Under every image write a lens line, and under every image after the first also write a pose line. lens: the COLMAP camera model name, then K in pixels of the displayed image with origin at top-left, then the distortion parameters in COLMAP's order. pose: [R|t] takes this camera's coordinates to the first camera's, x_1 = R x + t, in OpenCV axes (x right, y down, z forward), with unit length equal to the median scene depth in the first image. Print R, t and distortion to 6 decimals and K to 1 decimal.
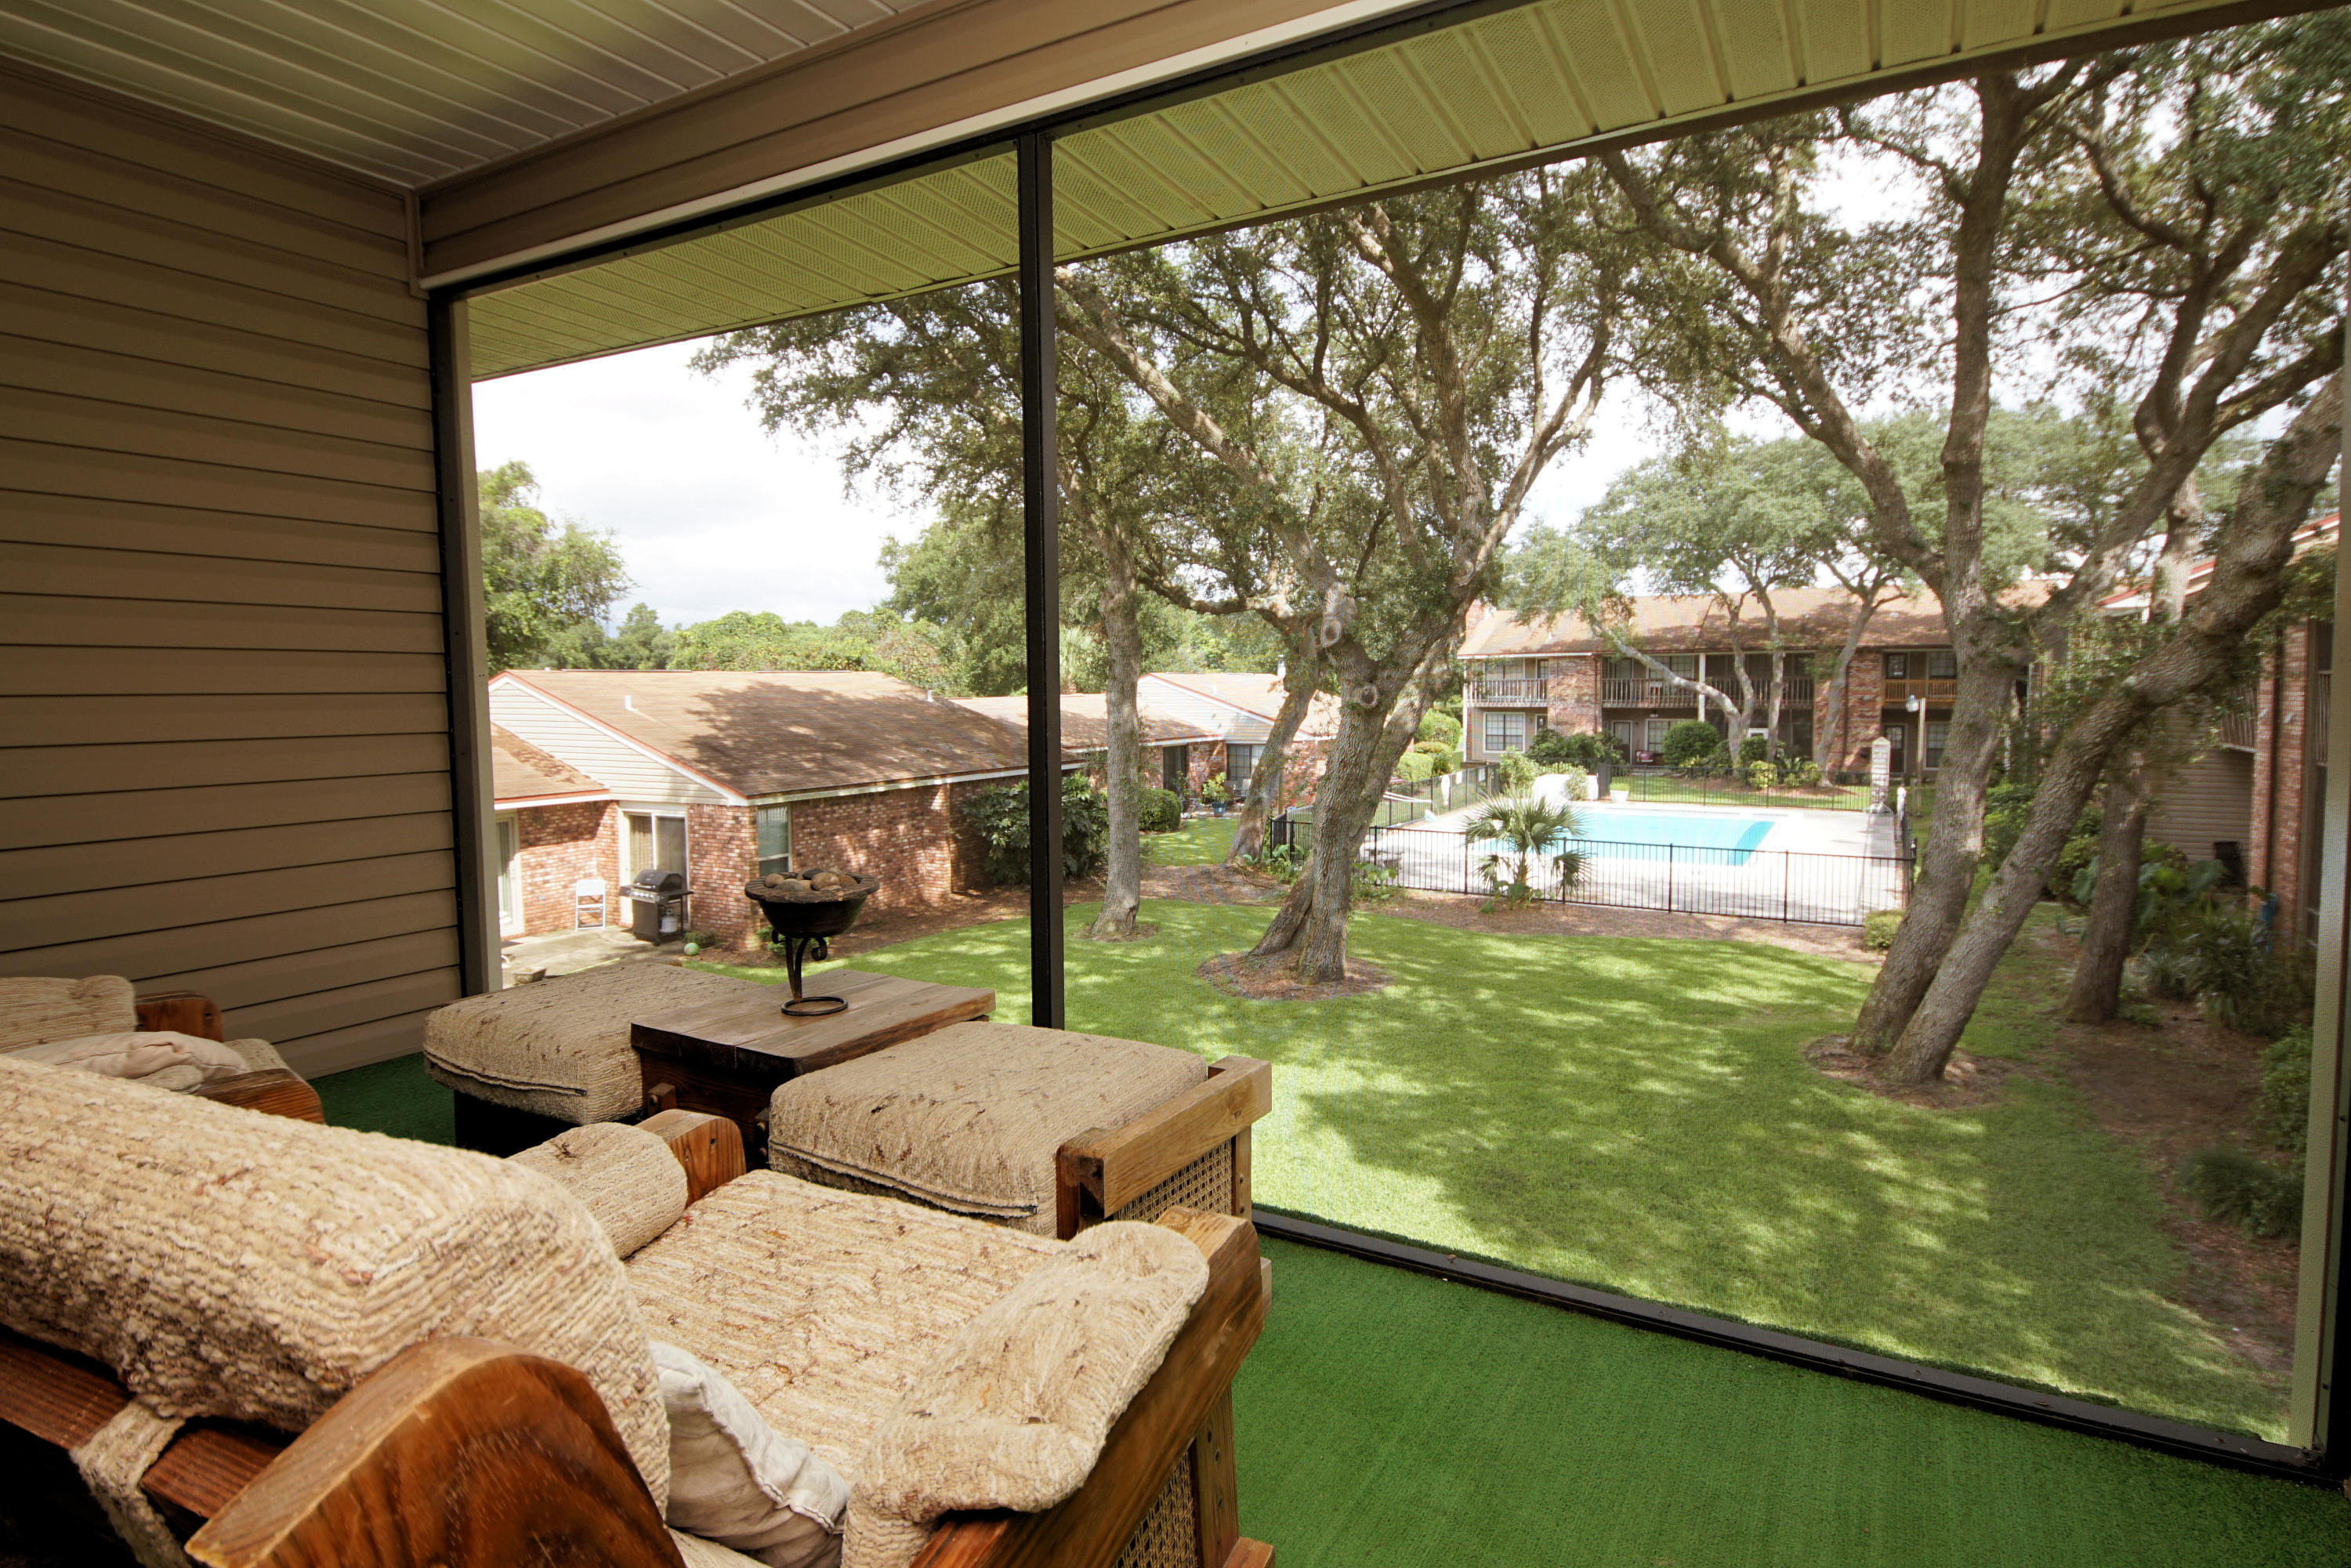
lens RADIAL K [[1242.4, 0, 1174.3], [0, 1242.4, 784.0], [0, 0, 1]] dist [0.006858, -0.001423]
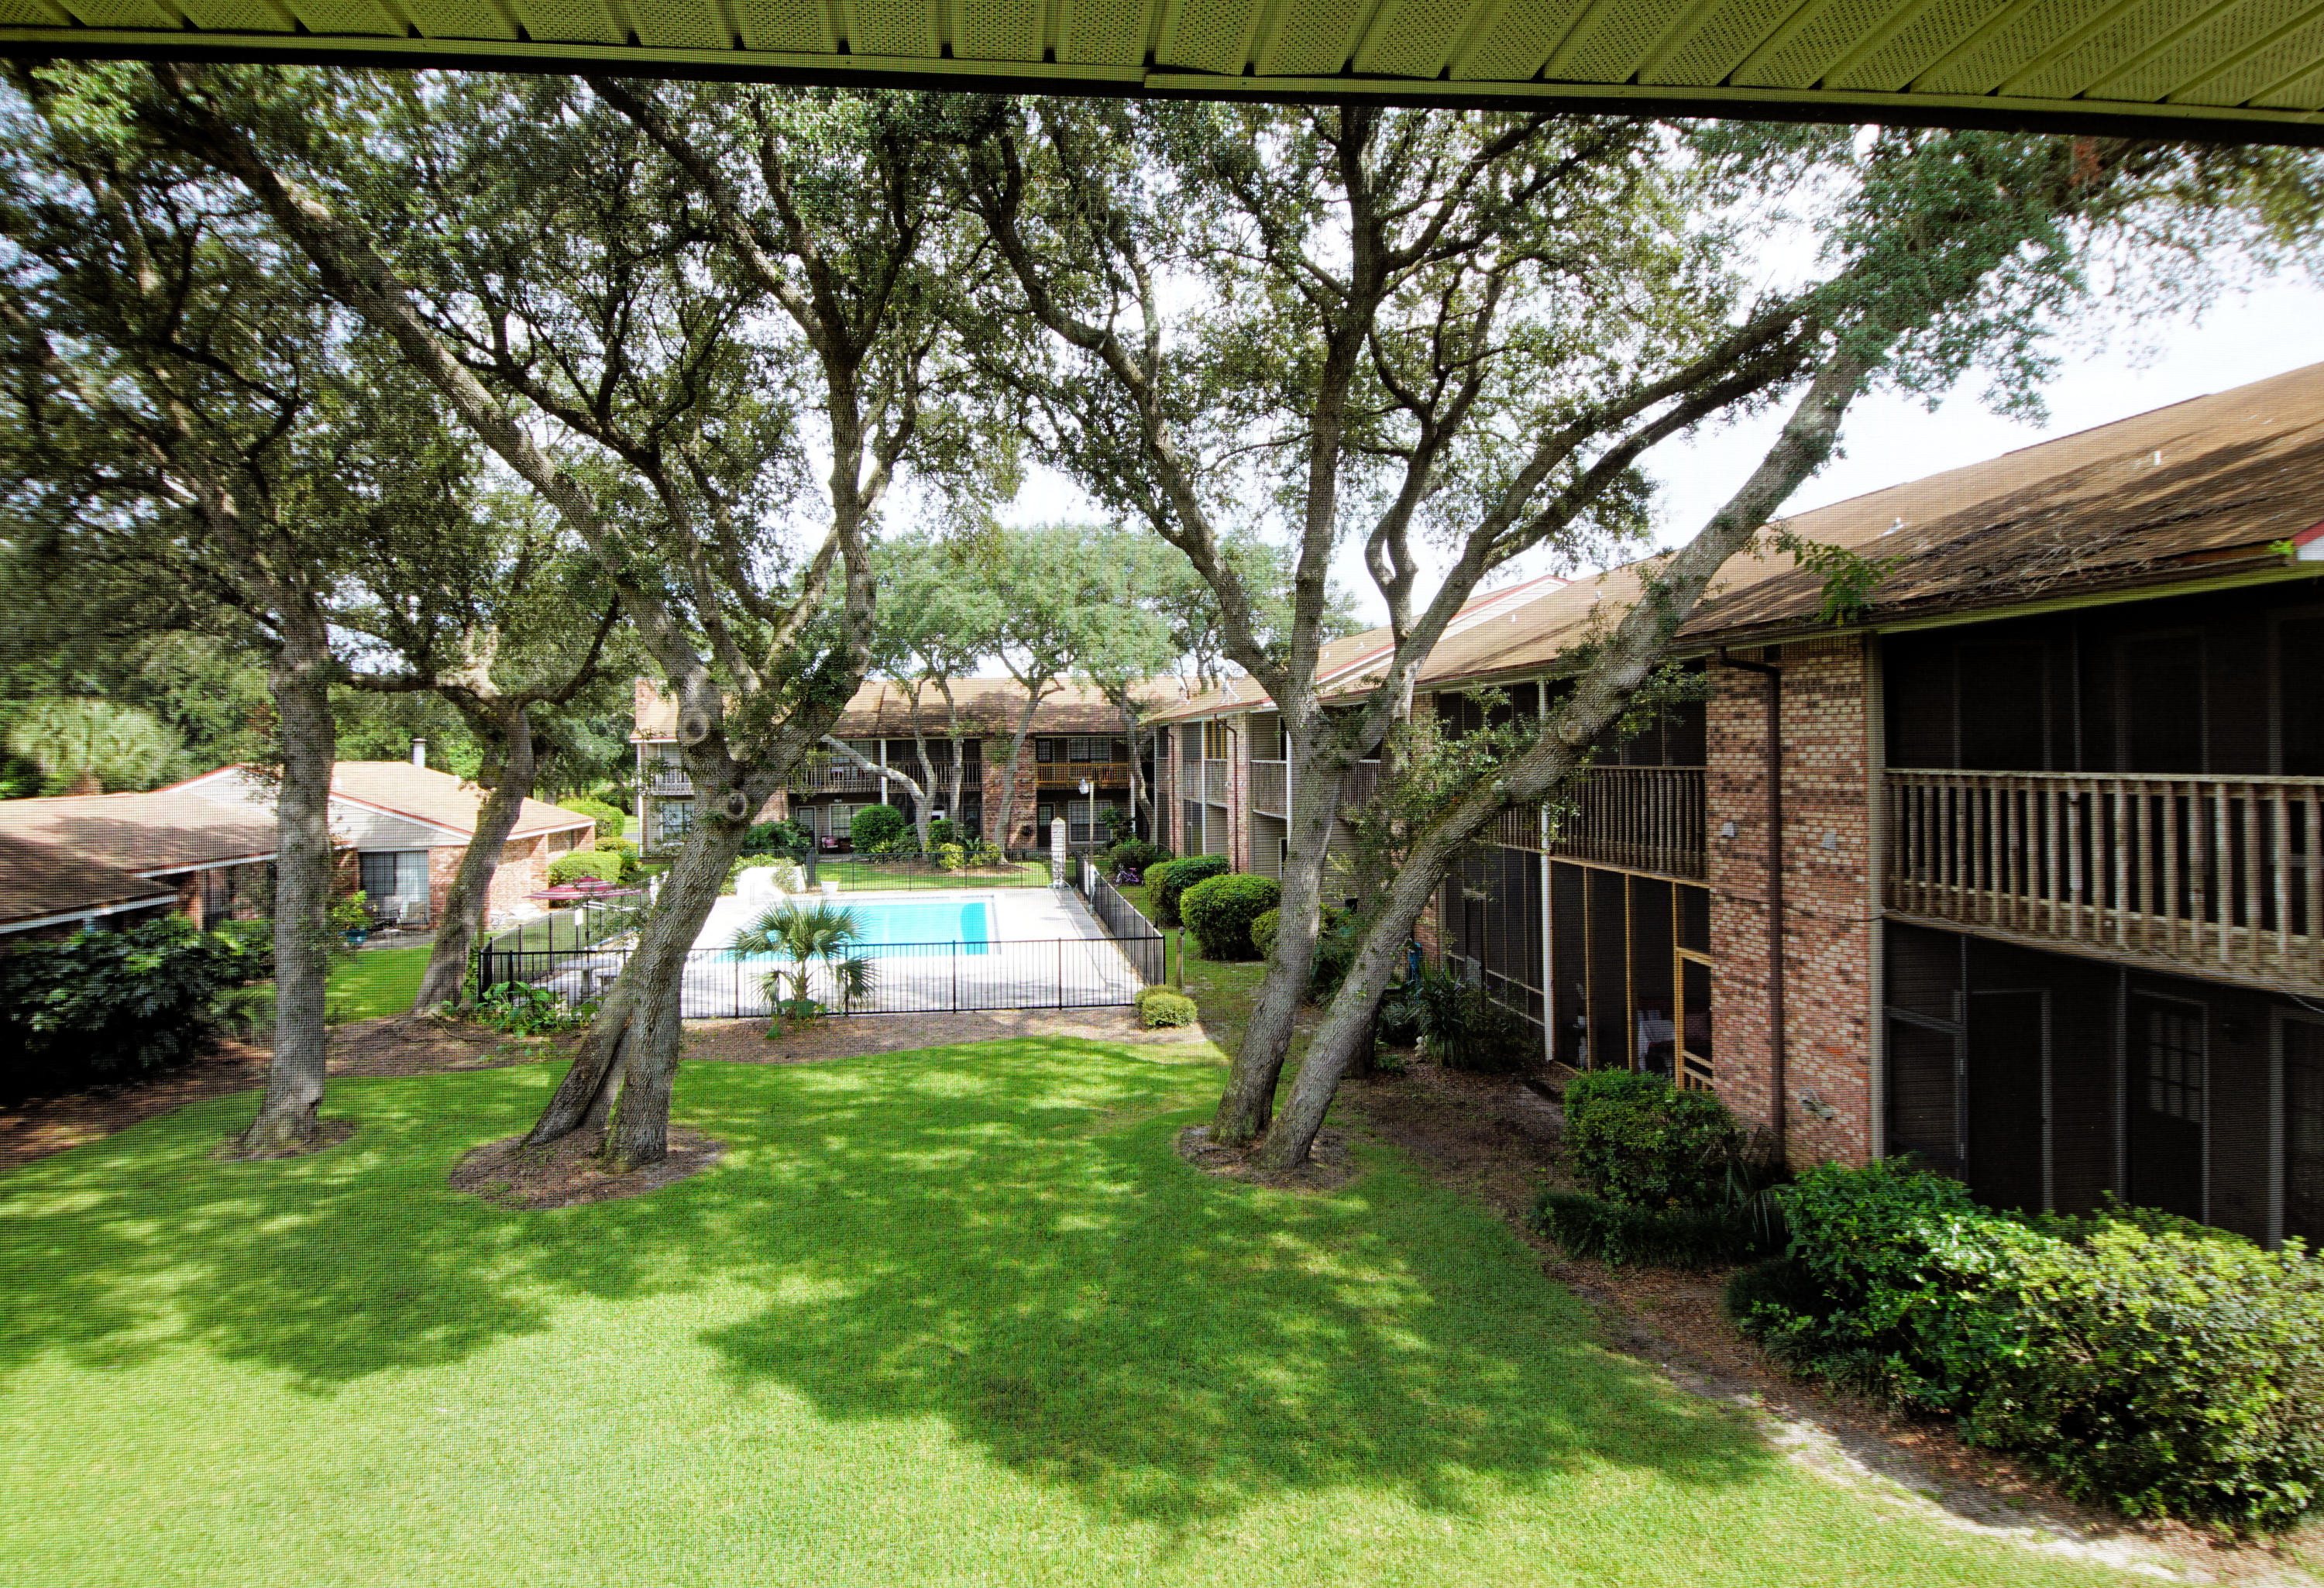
lens RADIAL K [[1306.6, 0, 1163.0], [0, 1306.6, 770.2], [0, 0, 1]] dist [0.025494, -0.007654]
pose [[0.817808, -0.008158, 0.575434, -0.098233], [0.053677, 0.996622, -0.062157, -0.022680], [-0.572983, 0.081720, 0.815483, 0.123711]]
